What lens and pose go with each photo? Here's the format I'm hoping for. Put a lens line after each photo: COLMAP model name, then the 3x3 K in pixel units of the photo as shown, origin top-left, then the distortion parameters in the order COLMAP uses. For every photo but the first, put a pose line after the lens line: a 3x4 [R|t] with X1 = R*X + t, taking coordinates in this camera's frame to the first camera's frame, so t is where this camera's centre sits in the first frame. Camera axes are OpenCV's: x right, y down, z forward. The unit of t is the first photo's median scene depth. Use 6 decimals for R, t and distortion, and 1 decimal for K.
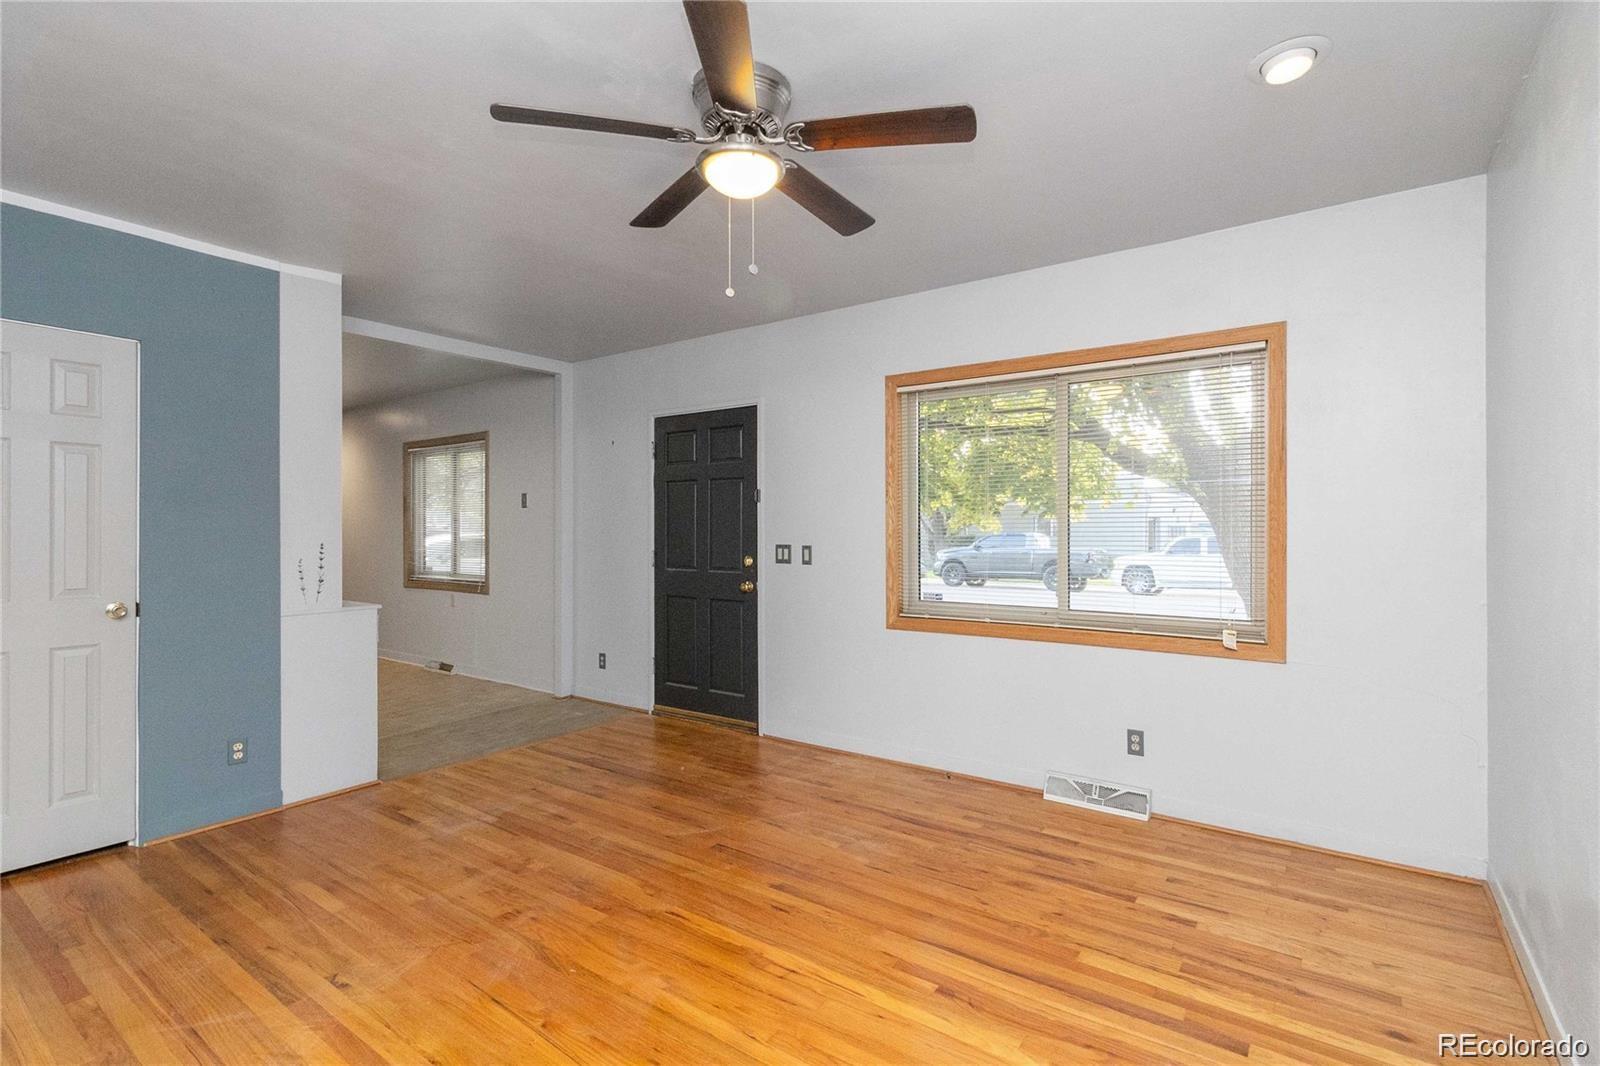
lens RADIAL K [[742.0, 0, 821.1], [0, 742.0, 531.4], [0, 0, 1]] dist [0.002367, 0.000343]
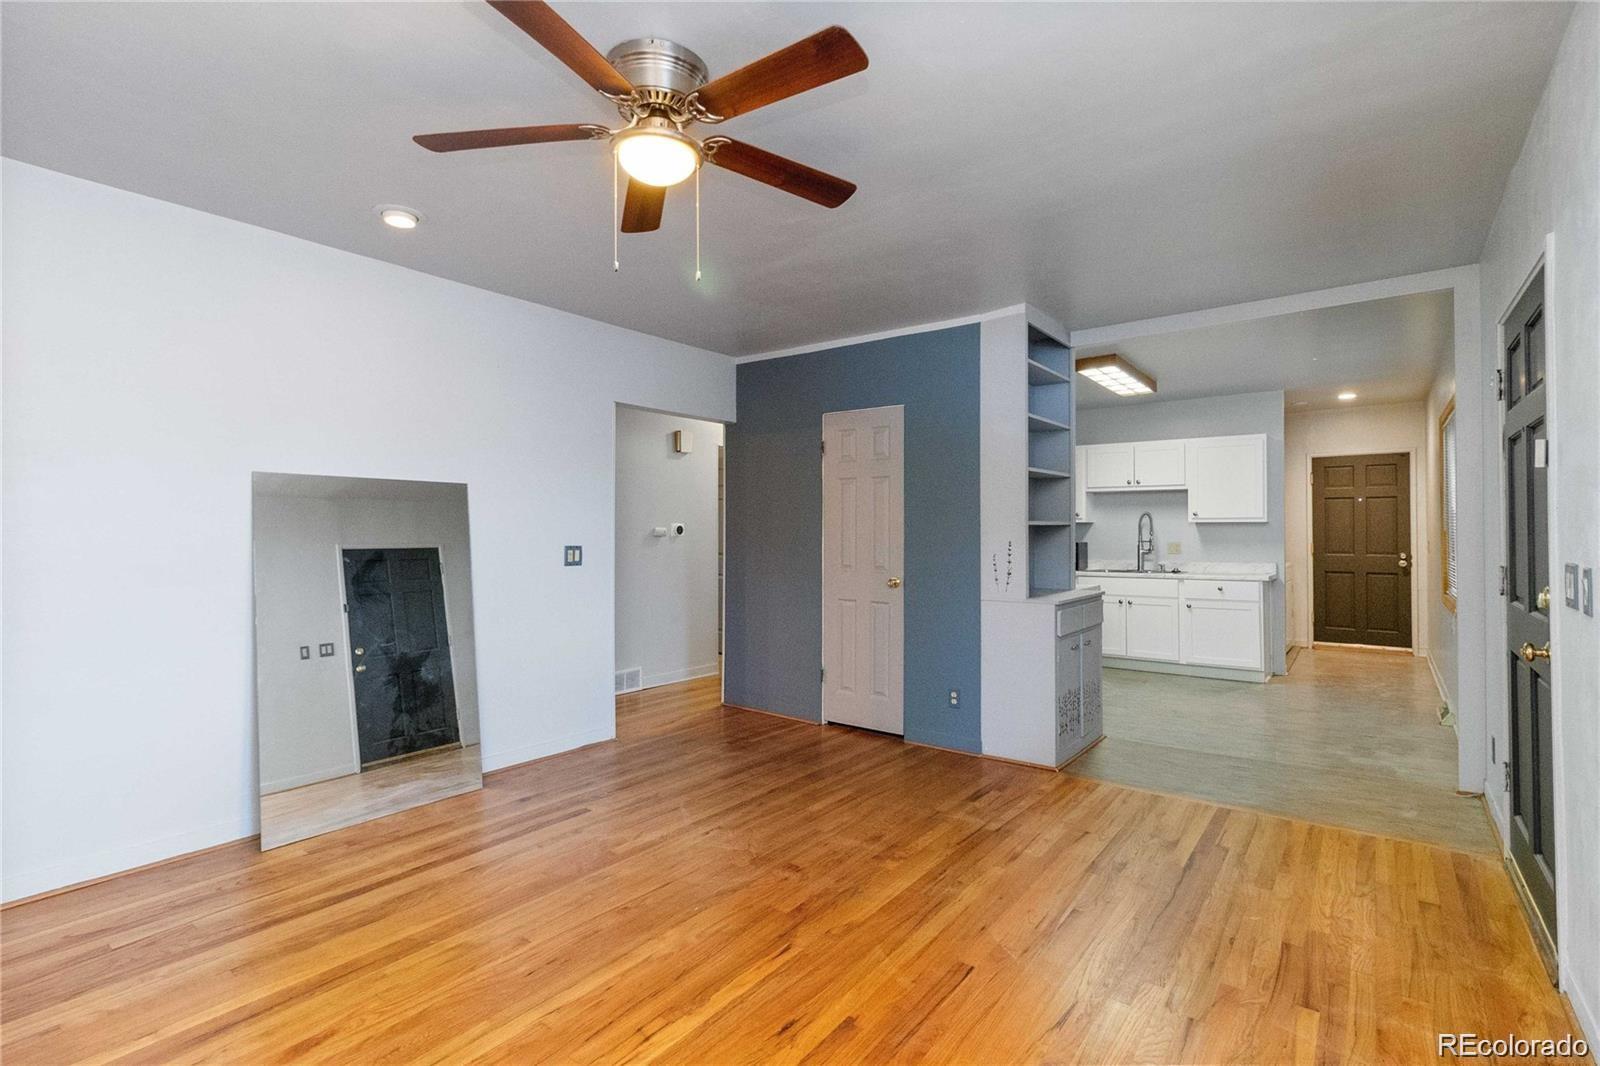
lens RADIAL K [[742.0, 0, 821.1], [0, 742.0, 531.4], [0, 0, 1]] dist [0.002367, 0.000343]
pose [[-0.022164, -0.000463, -0.999754, 0.583037], [0.003665, 0.999993, -0.000545, 0.000089], [0.999748, -0.003676, -0.022162, 0.863921]]
